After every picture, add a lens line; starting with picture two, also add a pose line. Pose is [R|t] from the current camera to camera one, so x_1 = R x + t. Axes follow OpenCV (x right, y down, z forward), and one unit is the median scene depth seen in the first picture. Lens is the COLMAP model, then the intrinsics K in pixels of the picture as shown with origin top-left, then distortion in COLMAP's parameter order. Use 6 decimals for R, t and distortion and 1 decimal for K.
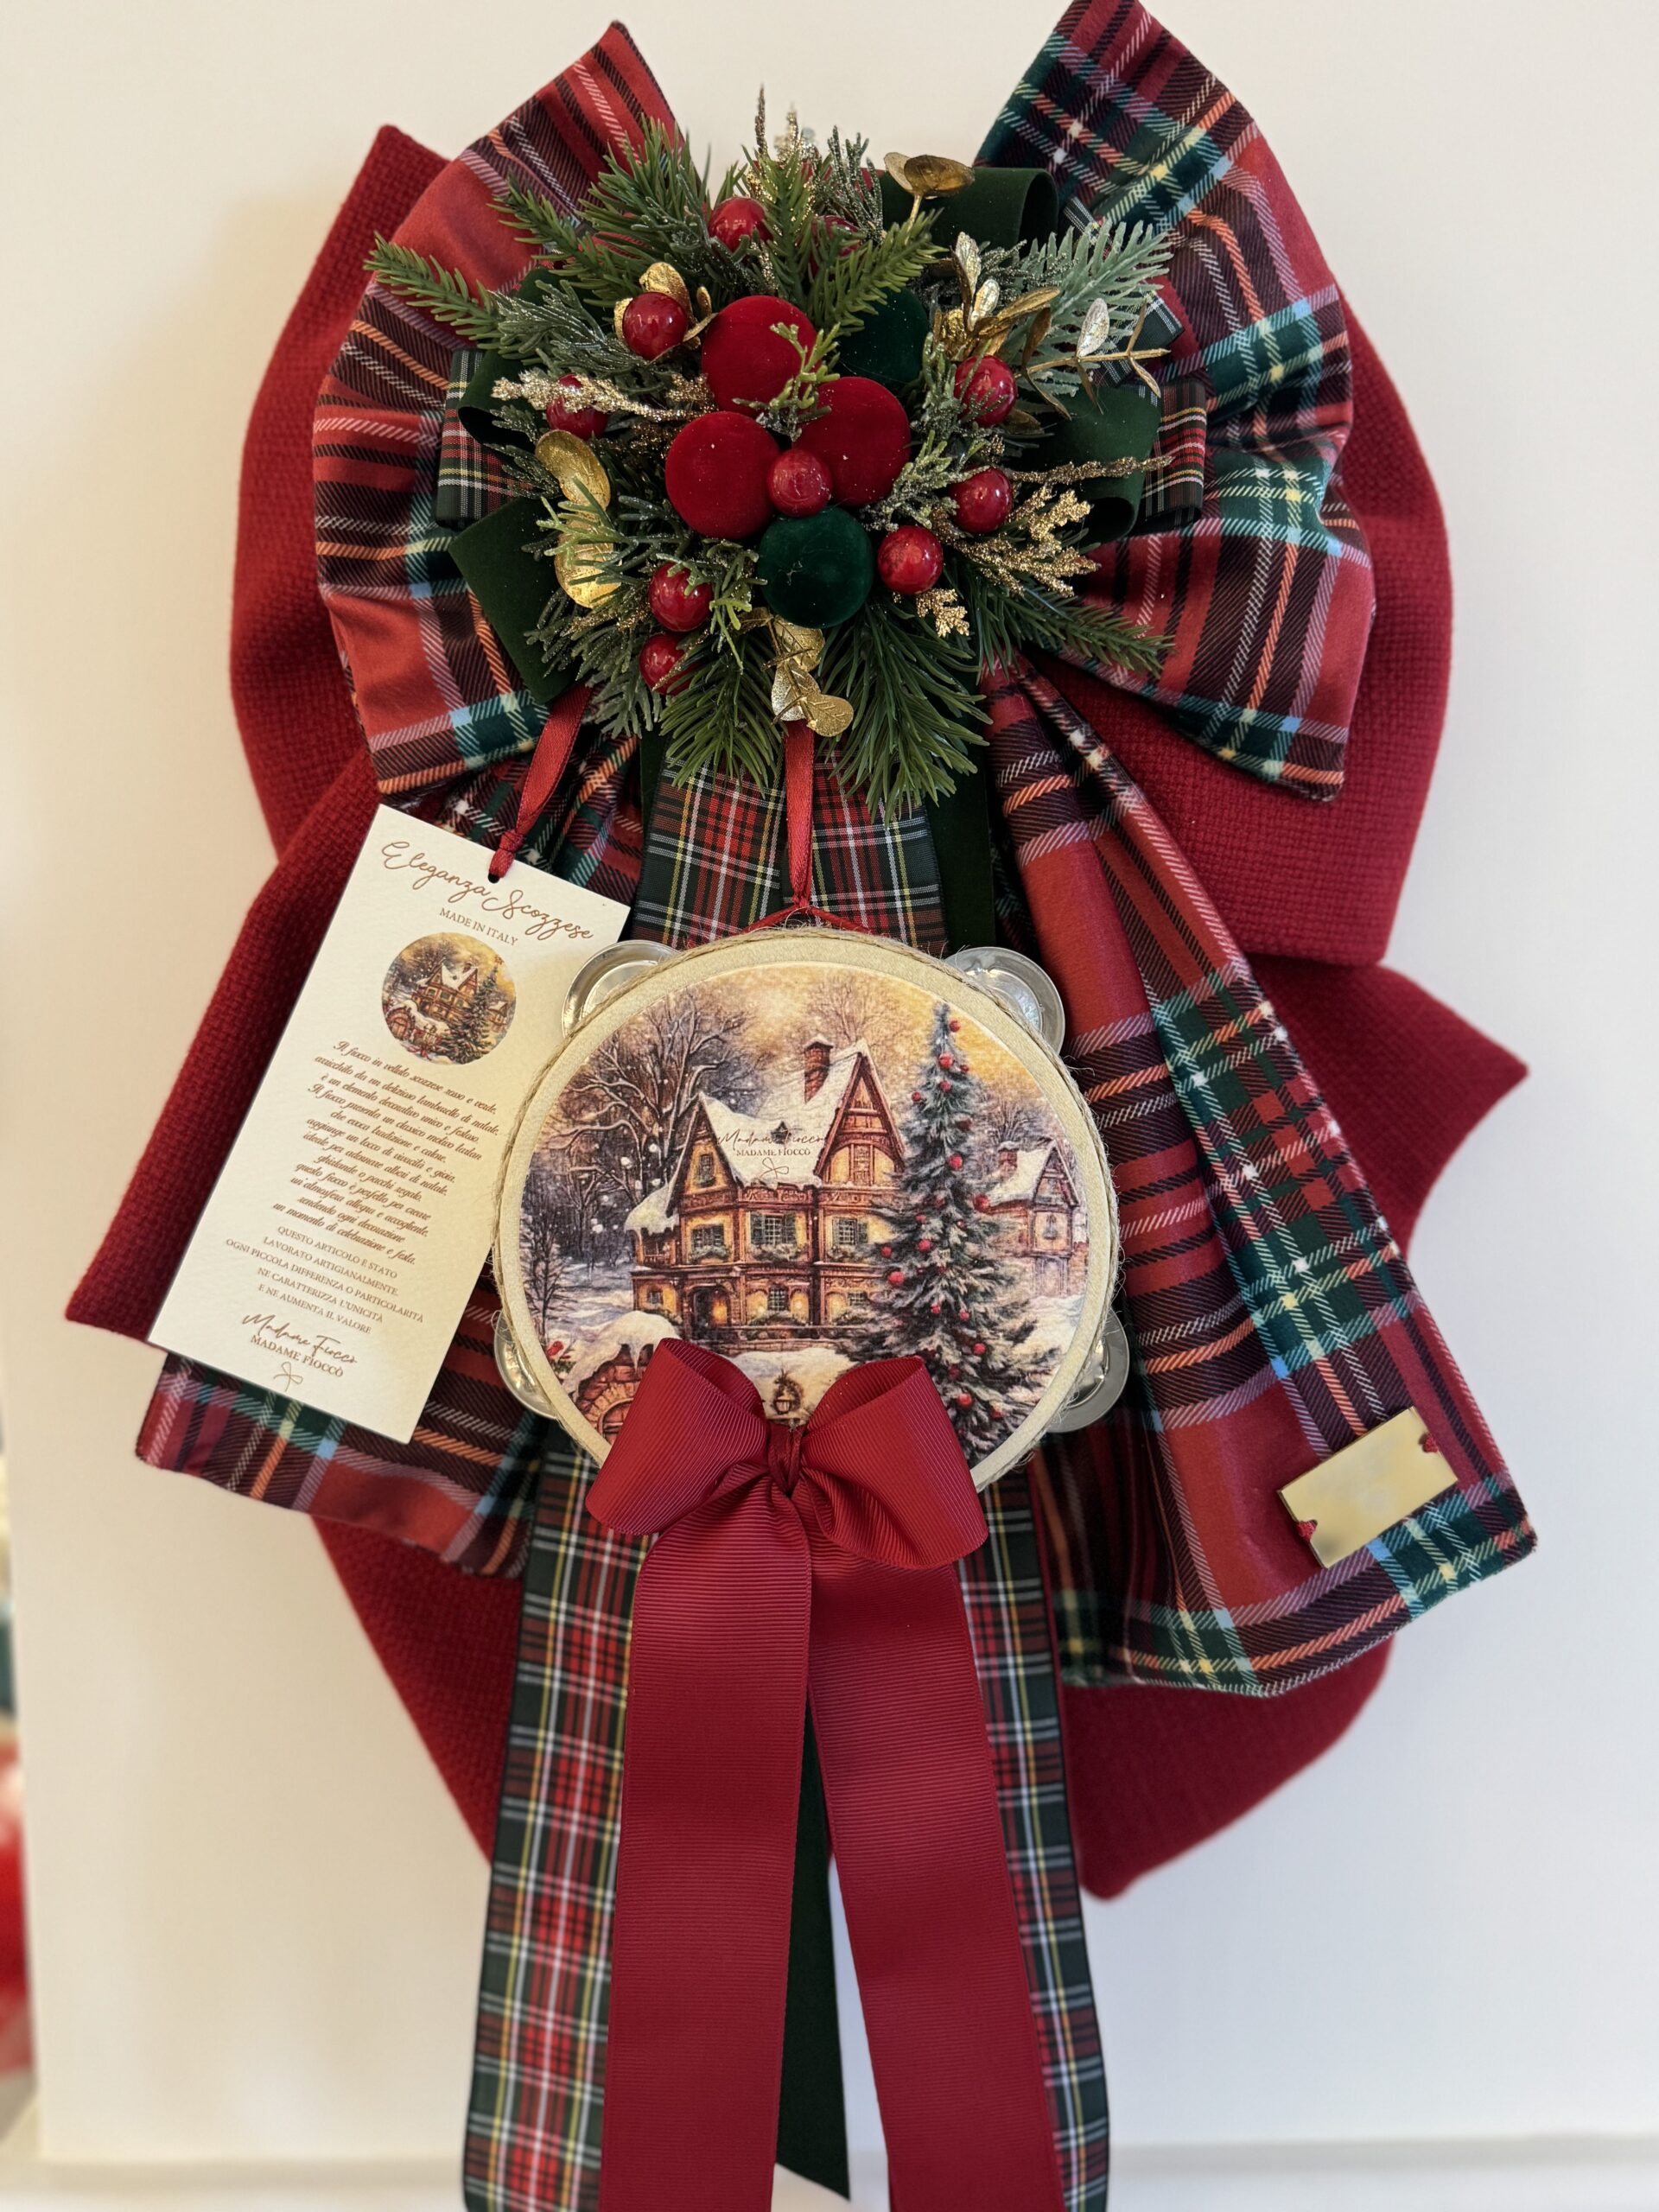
lens RADIAL K [[1789.2, 0, 868.1], [0, 1789.2, 1099.4], [0, 0, 1]] dist [0.174934, -0.464038]
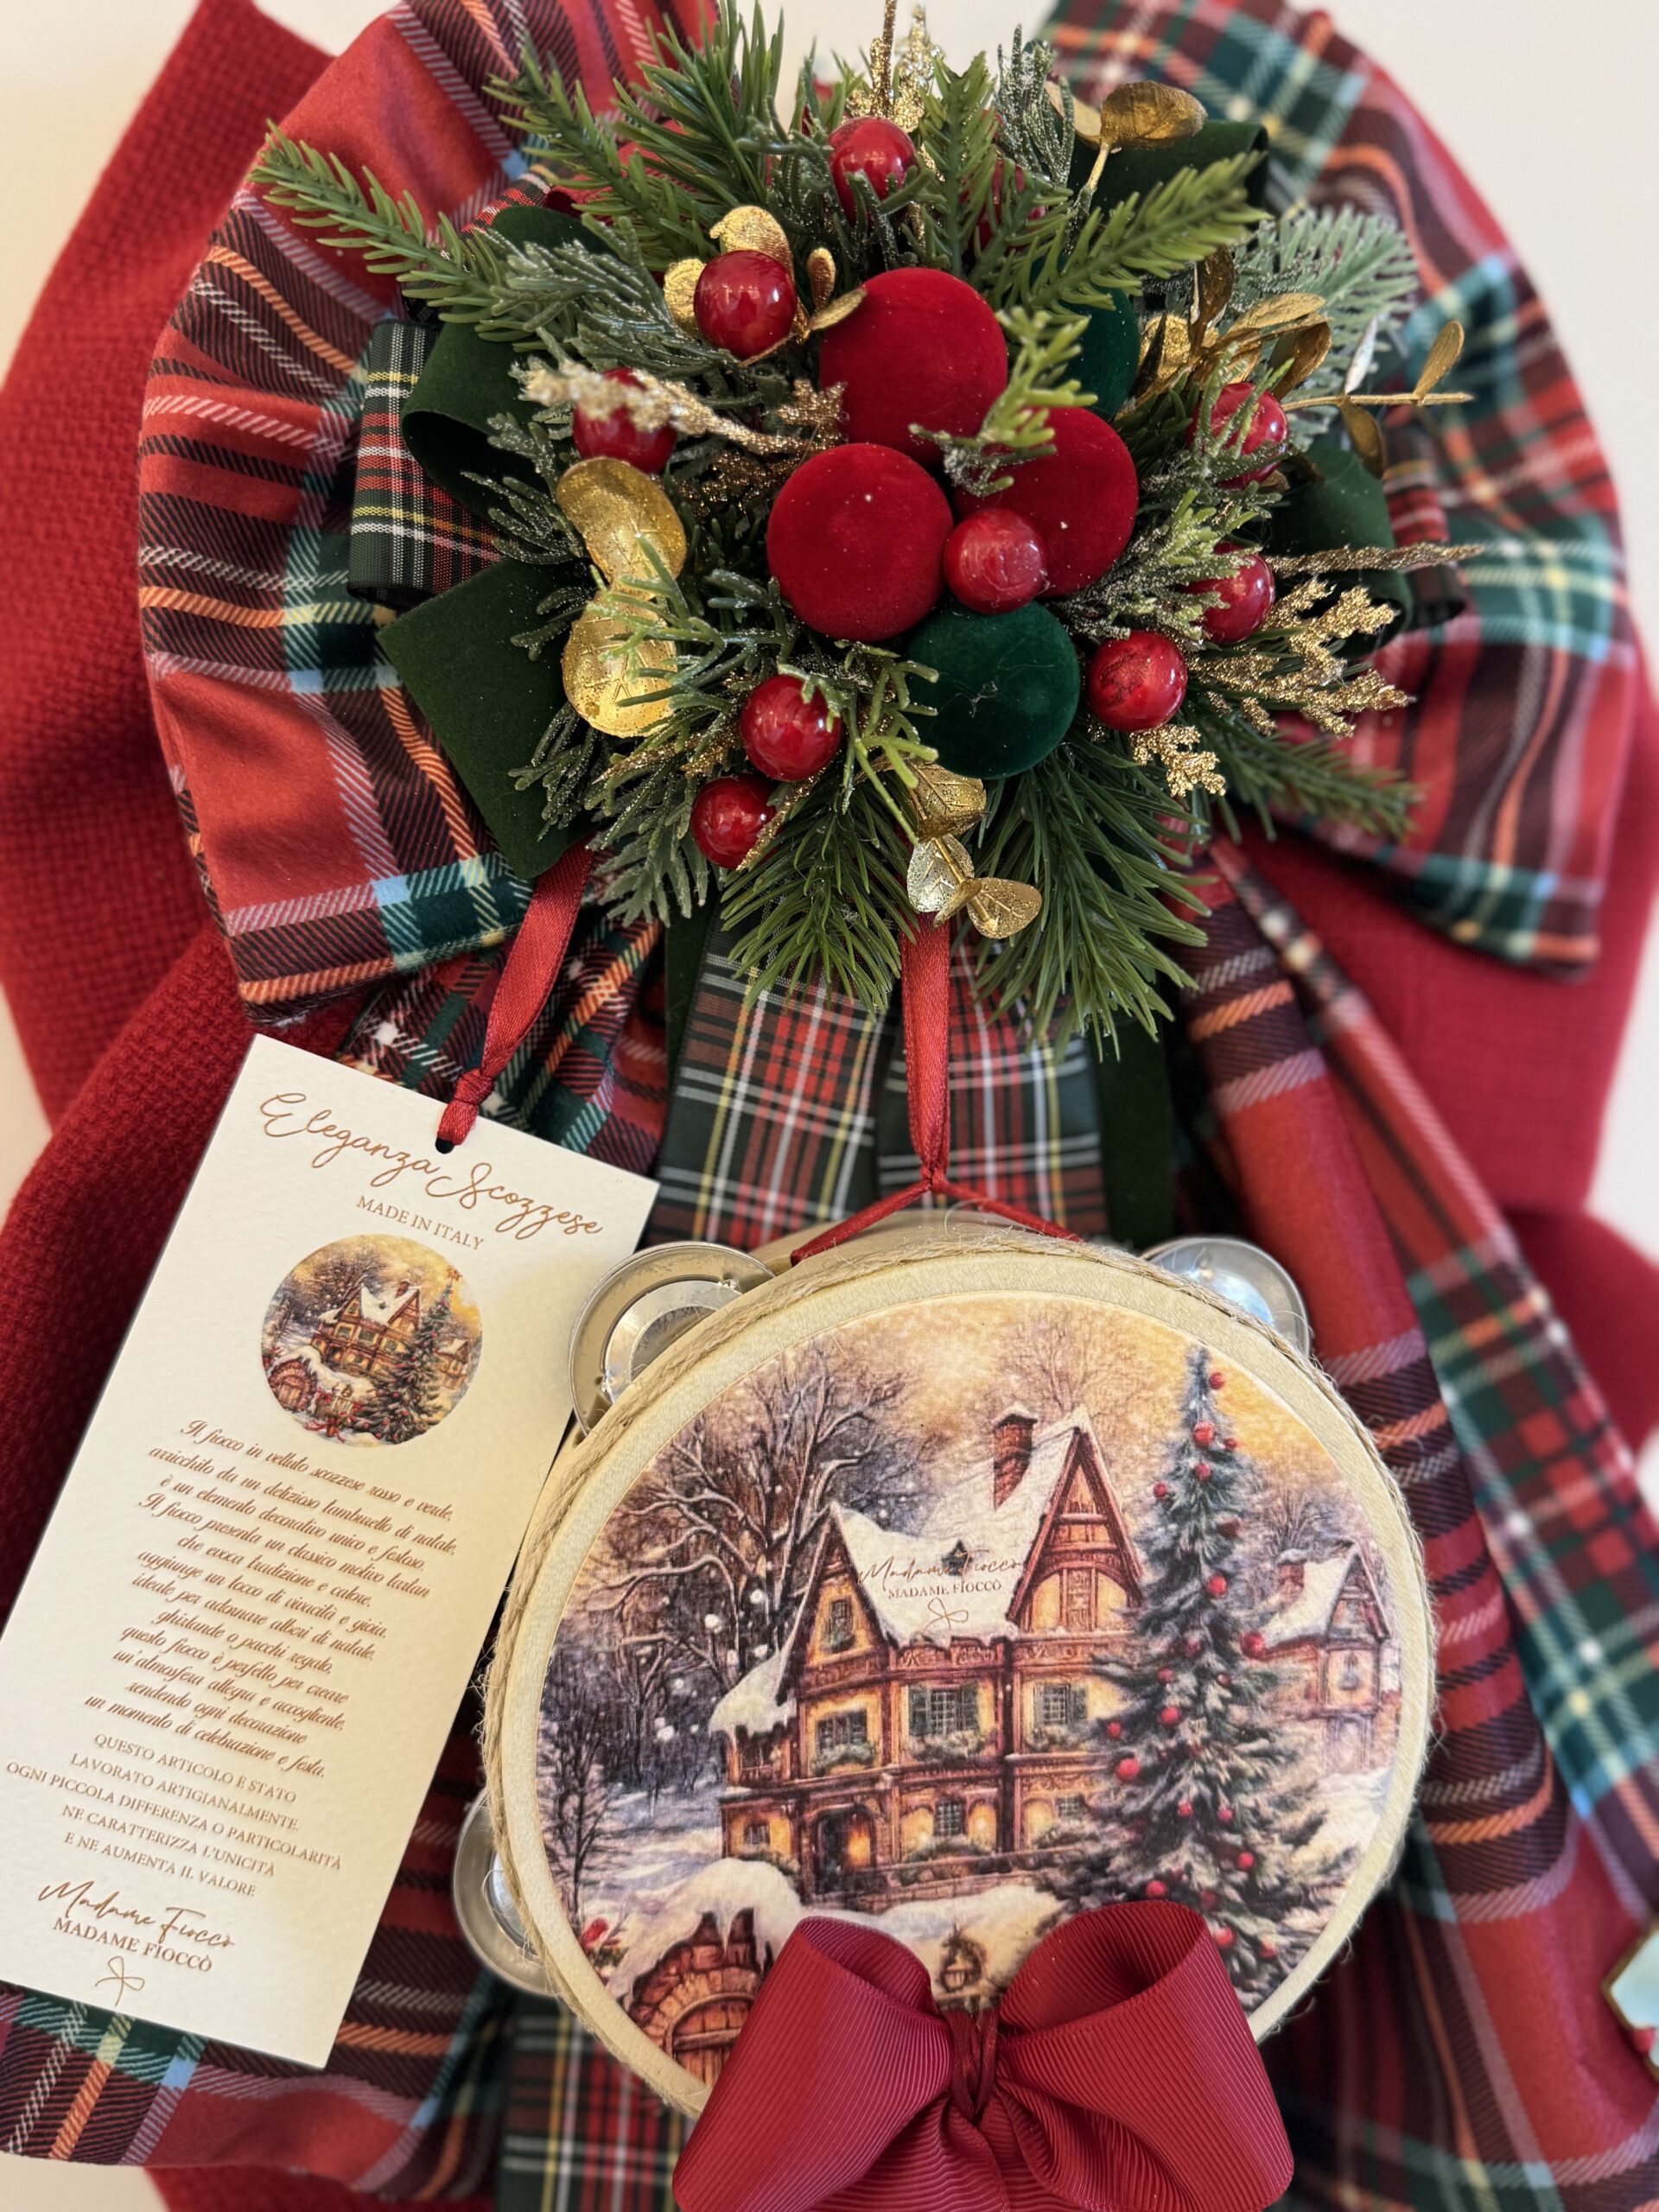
lens RADIAL K [[1789.2, 0, 868.1], [0, 1789.2, 1099.4], [0, 0, 1]] dist [0.174934, -0.464038]
pose [[0.975424, -0.018196, 0.219583, -0.213675], [0.024218, 0.999400, -0.024762, -0.127054], [-0.219001, 0.029471, 0.975279, 0.368816]]
